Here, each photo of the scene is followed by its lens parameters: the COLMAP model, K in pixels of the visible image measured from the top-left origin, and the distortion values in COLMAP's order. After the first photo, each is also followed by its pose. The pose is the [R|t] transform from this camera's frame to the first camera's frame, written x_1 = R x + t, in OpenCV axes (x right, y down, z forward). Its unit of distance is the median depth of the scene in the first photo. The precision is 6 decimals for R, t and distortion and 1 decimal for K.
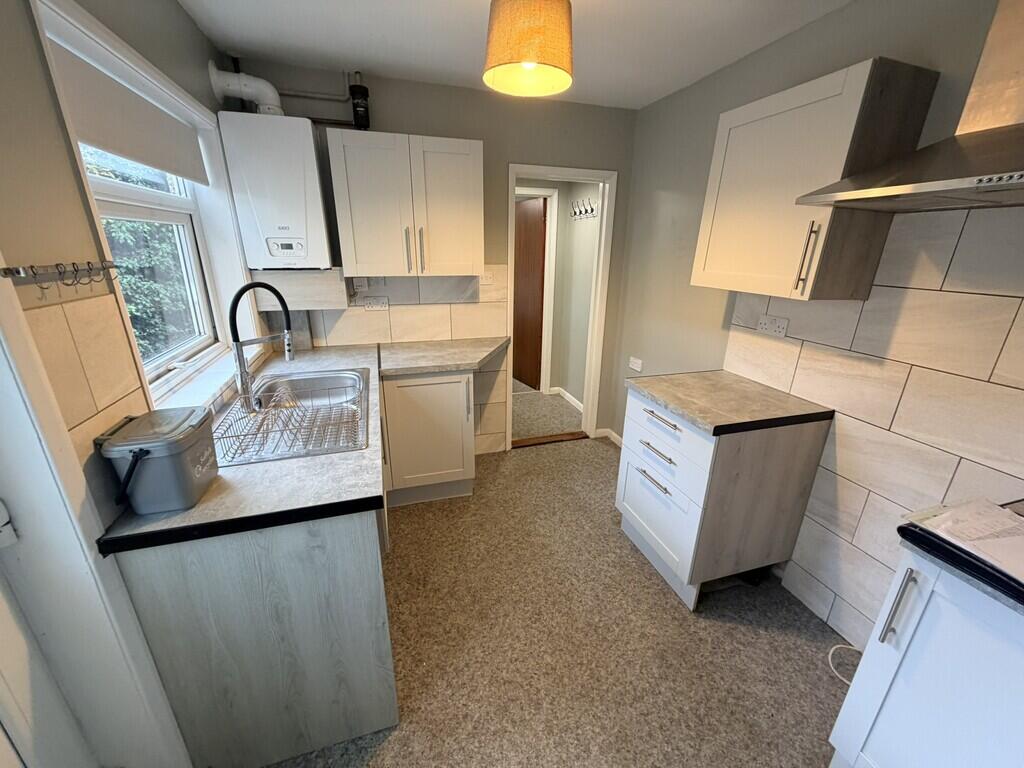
lens RADIAL K [[406.8, 0, 515.3], [0, 406.8, 383.2], [0, 0, 1]] dist [-0.000627, -0.000039]
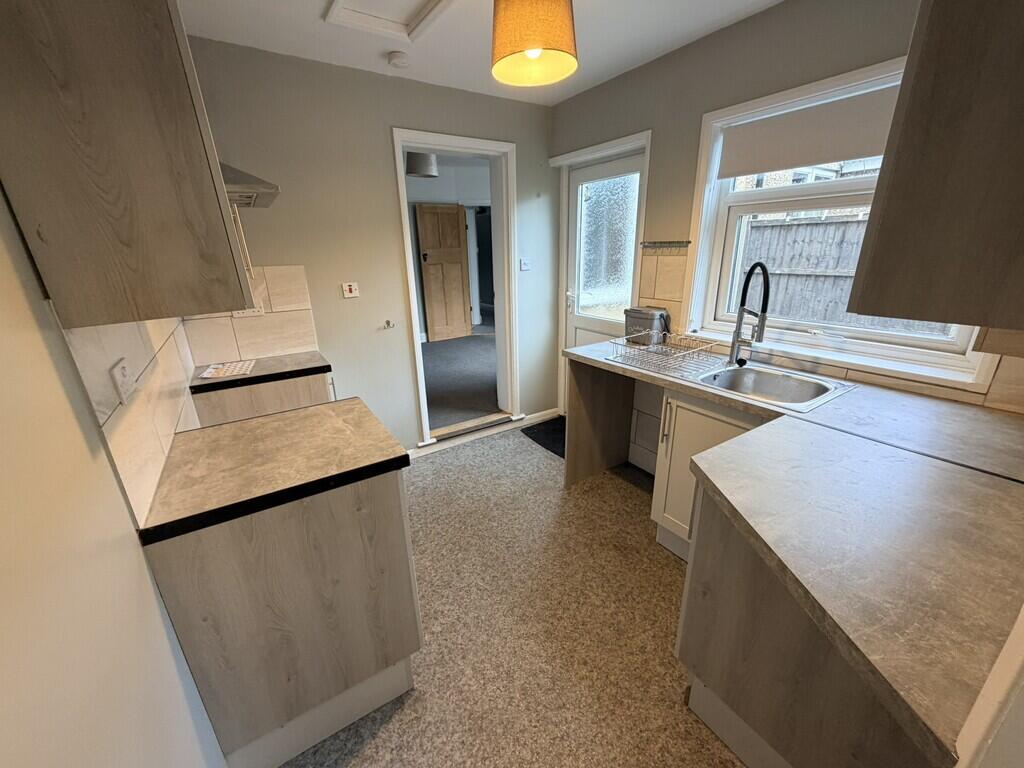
lens RADIAL K [[406.8, 0, 516.1], [0, 406.8, 386.9], [0, 0, 1]] dist [-0.000627, -0.000039]
pose [[-0.961632, 0.113635, -0.249702, 0.267614], [-0.062821, 0.794789, 0.603625, -0.455485], [0.267053, 0.596152, -0.757156, 1.461263]]
